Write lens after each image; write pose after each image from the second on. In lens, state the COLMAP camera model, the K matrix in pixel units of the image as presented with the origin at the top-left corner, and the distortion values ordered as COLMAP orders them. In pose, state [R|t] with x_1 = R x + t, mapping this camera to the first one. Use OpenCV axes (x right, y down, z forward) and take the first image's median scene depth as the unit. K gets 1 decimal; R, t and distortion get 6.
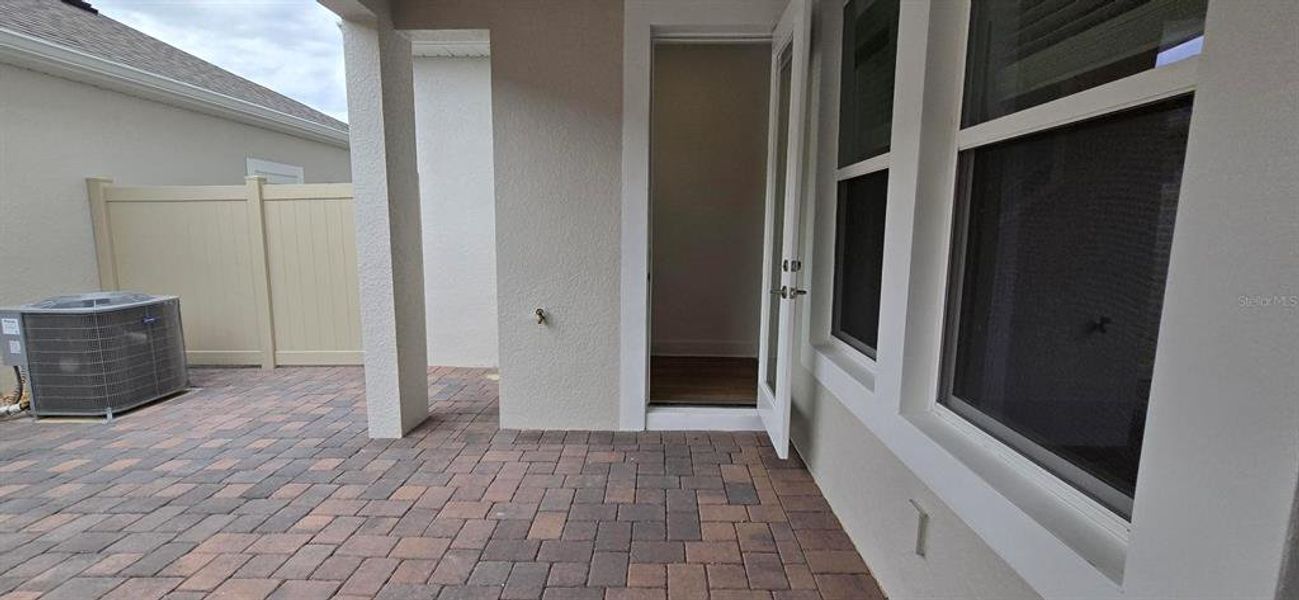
lens RADIAL K [[530.1, 0, 636.3], [0, 530.1, 304.0], [0, 0, 1]] dist [-0.026437, 0.011018]
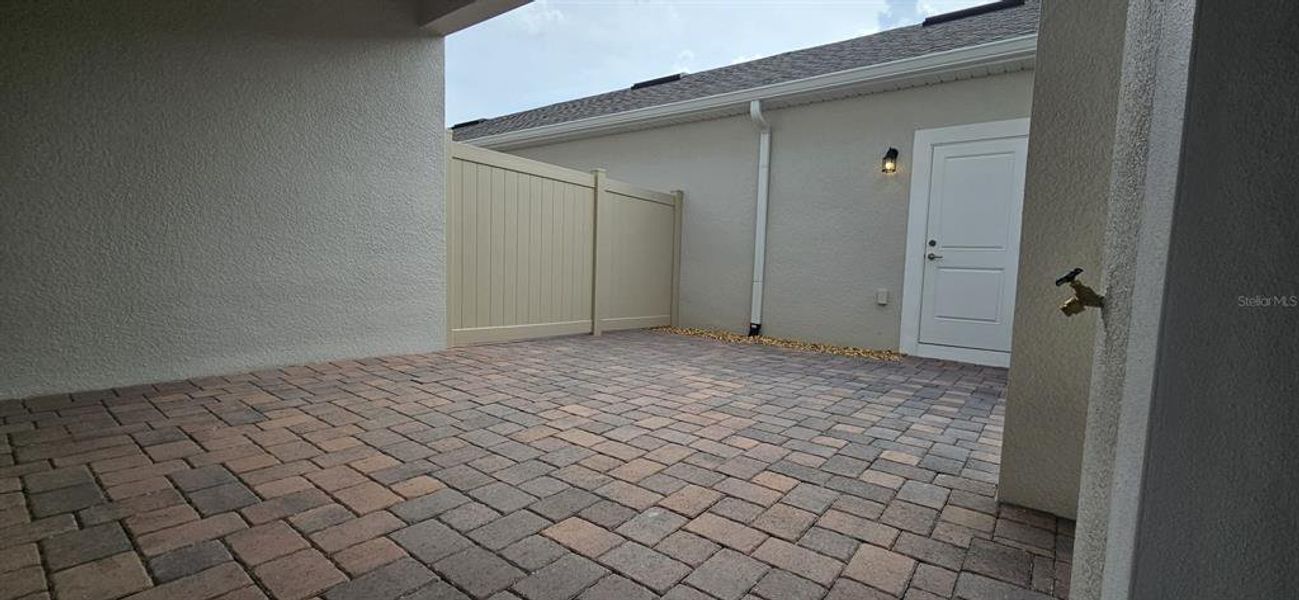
lens RADIAL K [[534.8, 0, 646.8], [0, 534.8, 307.1], [0, 0, 1]] dist [-0.000222, 0.000025]
pose [[-0.581963, 0.045415, -0.811946, 0.211473], [-0.151467, 0.974914, 0.163095, 0.018529], [0.798985, 0.217898, -0.560485, 0.951075]]
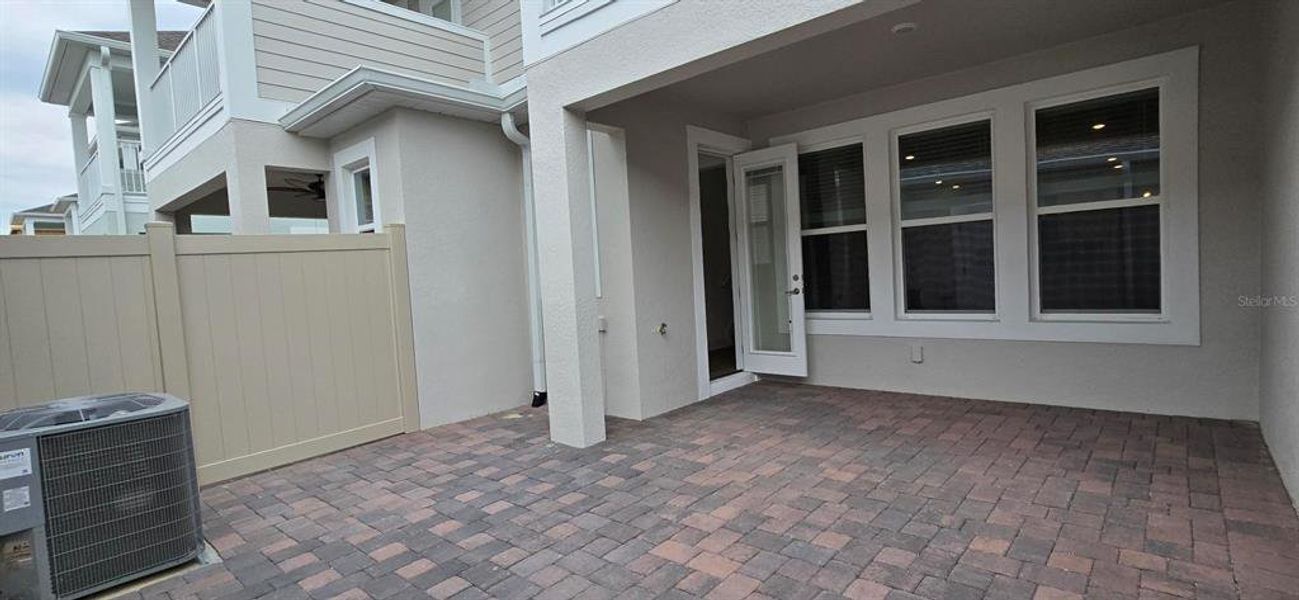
lens RADIAL K [[587.3, 0, 691.8], [0, 587.3, 301.7], [0, 0, 1]] dist [0.000238, 0.000102]
pose [[0.617020, -0.081642, 0.782701, -1.327902], [0.171072, 0.984734, -0.032143, 0.016220], [-0.768128, 0.153731, 0.621567, -0.048757]]
